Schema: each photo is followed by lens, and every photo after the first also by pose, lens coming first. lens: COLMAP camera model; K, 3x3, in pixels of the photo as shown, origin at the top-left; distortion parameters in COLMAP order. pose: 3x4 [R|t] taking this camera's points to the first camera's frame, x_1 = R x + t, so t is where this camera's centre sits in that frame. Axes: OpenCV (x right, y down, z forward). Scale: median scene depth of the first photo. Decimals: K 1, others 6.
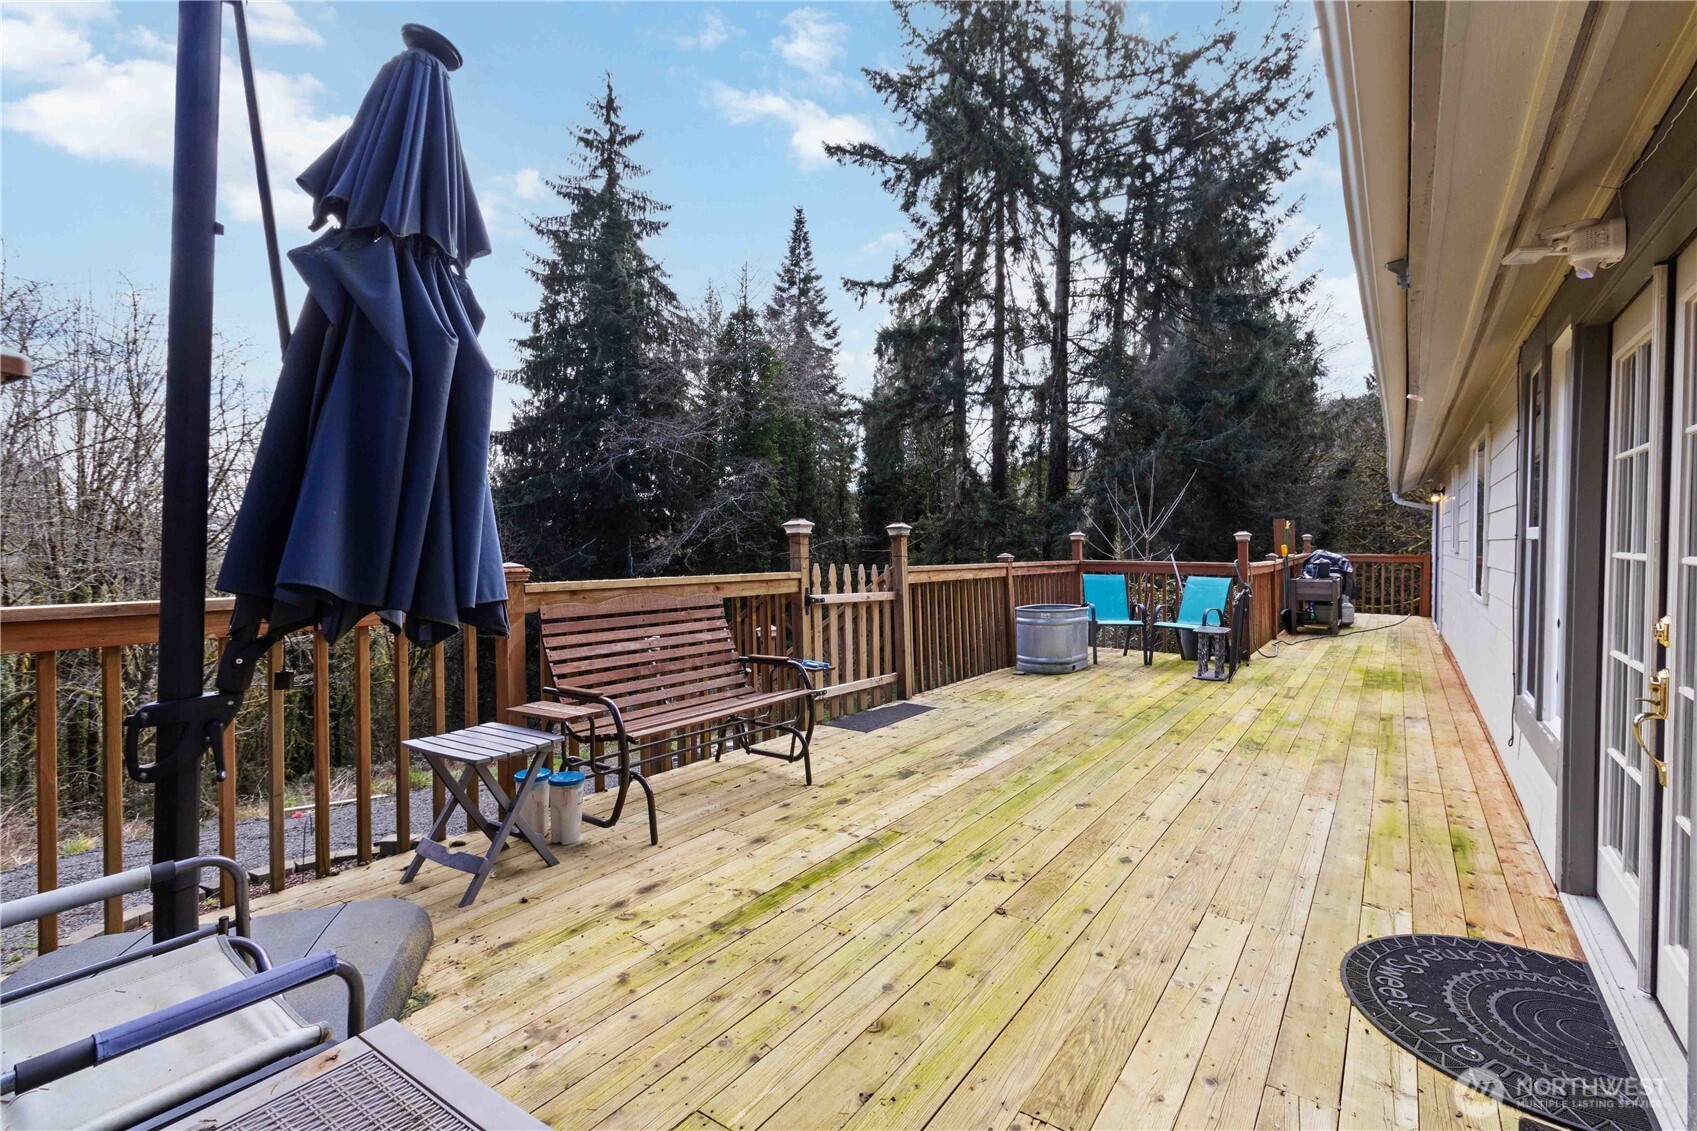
lens RADIAL K [[796.7, 0, 853.2], [0, 796.7, 559.1], [0, 0, 1]] dist [-0.001325, -0.001365]
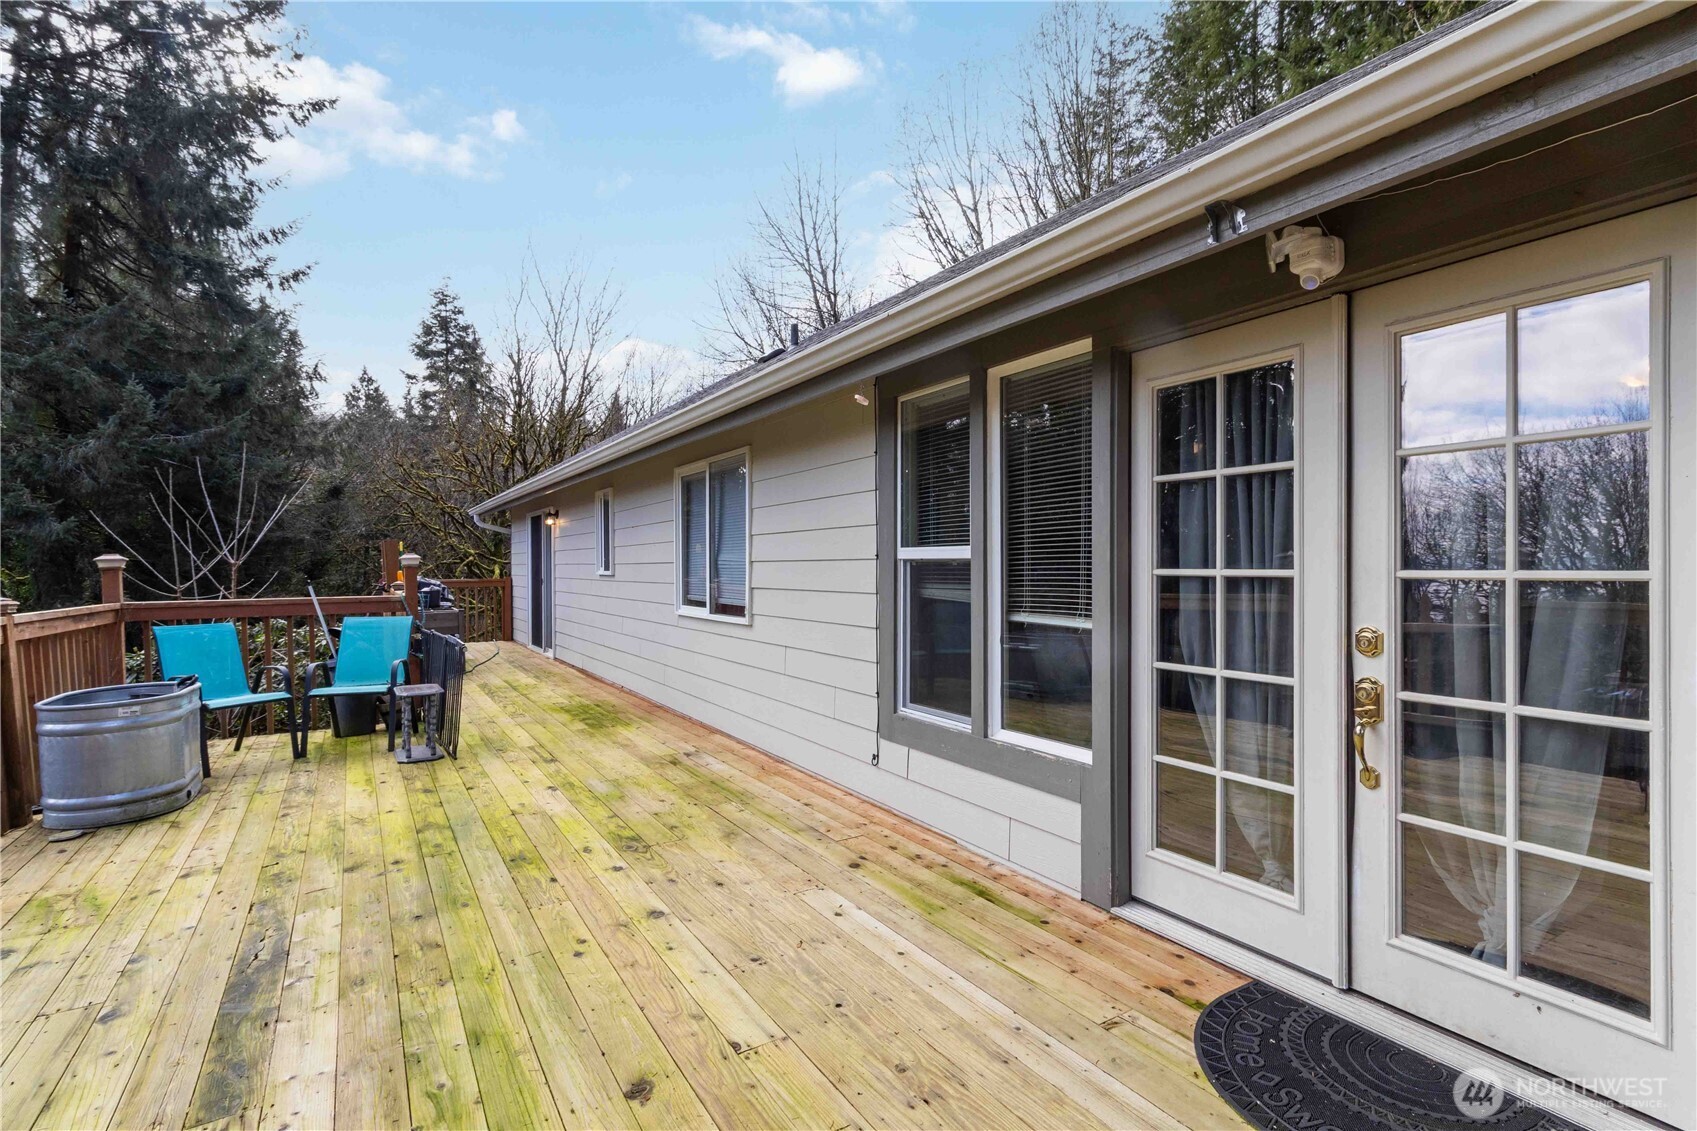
lens RADIAL K [[796.7, 0, 852.9], [0, 796.7, 581.5], [0, 0, 1]] dist [-0.001325, -0.001365]
pose [[0.380890, -0.028964, 0.924166, -0.020584], [0.031840, 0.999327, 0.018197, -0.003101], [-0.924072, 0.022494, 0.381556, 0.120655]]
